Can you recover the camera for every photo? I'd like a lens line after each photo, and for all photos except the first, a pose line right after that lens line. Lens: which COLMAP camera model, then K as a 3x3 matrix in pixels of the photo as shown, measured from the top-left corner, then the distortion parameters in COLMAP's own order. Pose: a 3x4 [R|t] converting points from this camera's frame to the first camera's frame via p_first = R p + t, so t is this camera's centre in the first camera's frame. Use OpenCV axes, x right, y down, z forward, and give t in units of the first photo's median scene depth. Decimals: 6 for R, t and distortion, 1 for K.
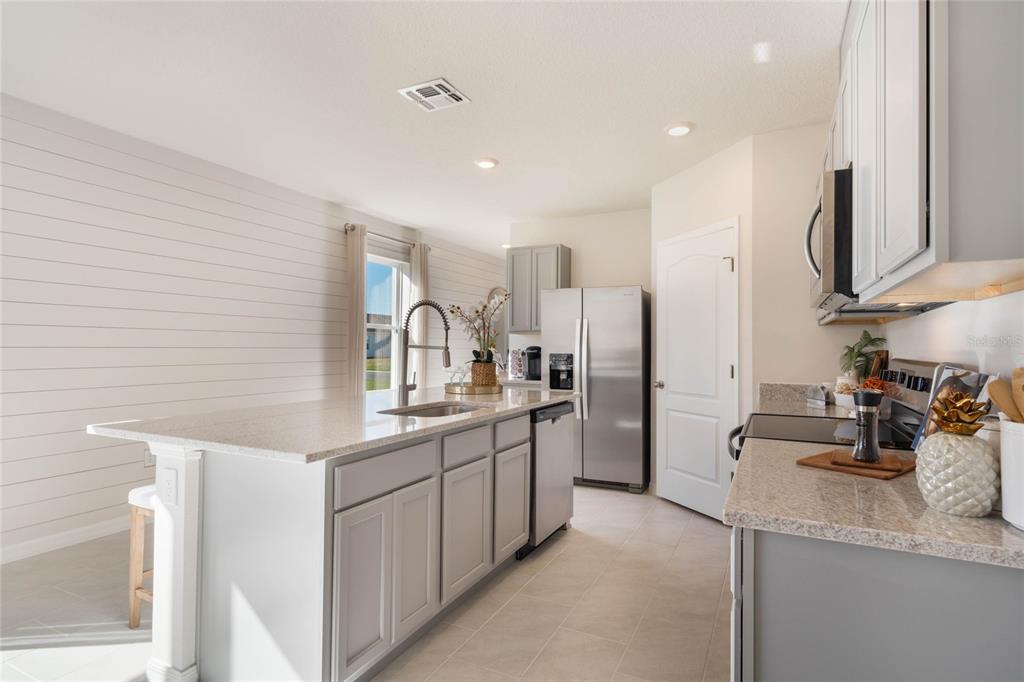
lens RADIAL K [[527.7, 0, 512.0], [0, 527.7, 341.0], [0, 0, 1]] dist [0.005414, 0.001050]
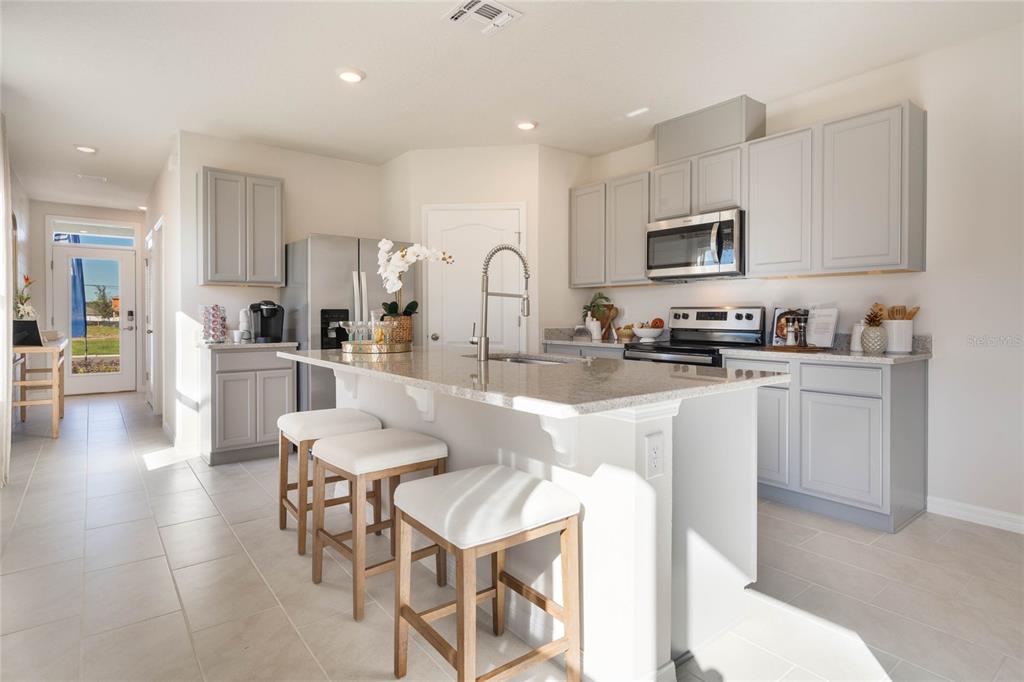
lens RADIAL K [[534.7, 0, 518.4], [0, 534.7, 321.9], [0, 0, 1]] dist [0.006345, 0.000210]
pose [[0.425439, -0.018885, 0.904790, -0.747501], [-0.007965, 0.999665, 0.024611, 0.026355], [-0.904952, -0.017677, 0.425146, 0.426009]]
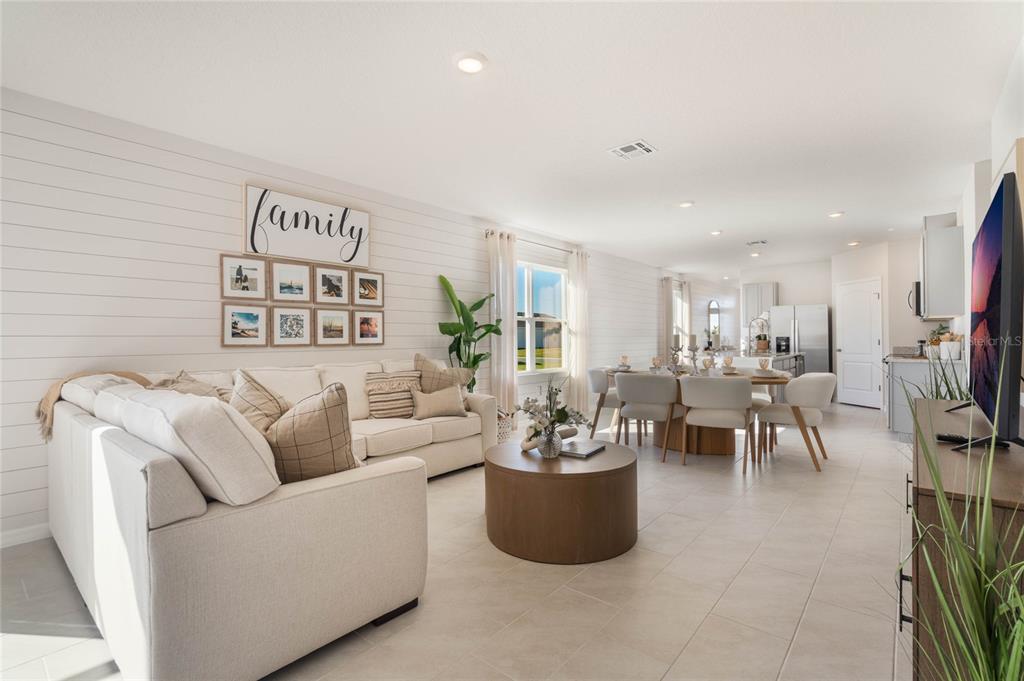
lens RADIAL K [[470.7, 0, 517.1], [0, 470.7, 340.0], [0, 0, 1]] dist [0.000002, 0.000585]
pose [[0.971483, -0.013432, -0.236728, -0.619099], [0.016558, 0.999800, 0.011223, -0.001936], [0.236530, -0.014822, 0.971511, -1.347598]]
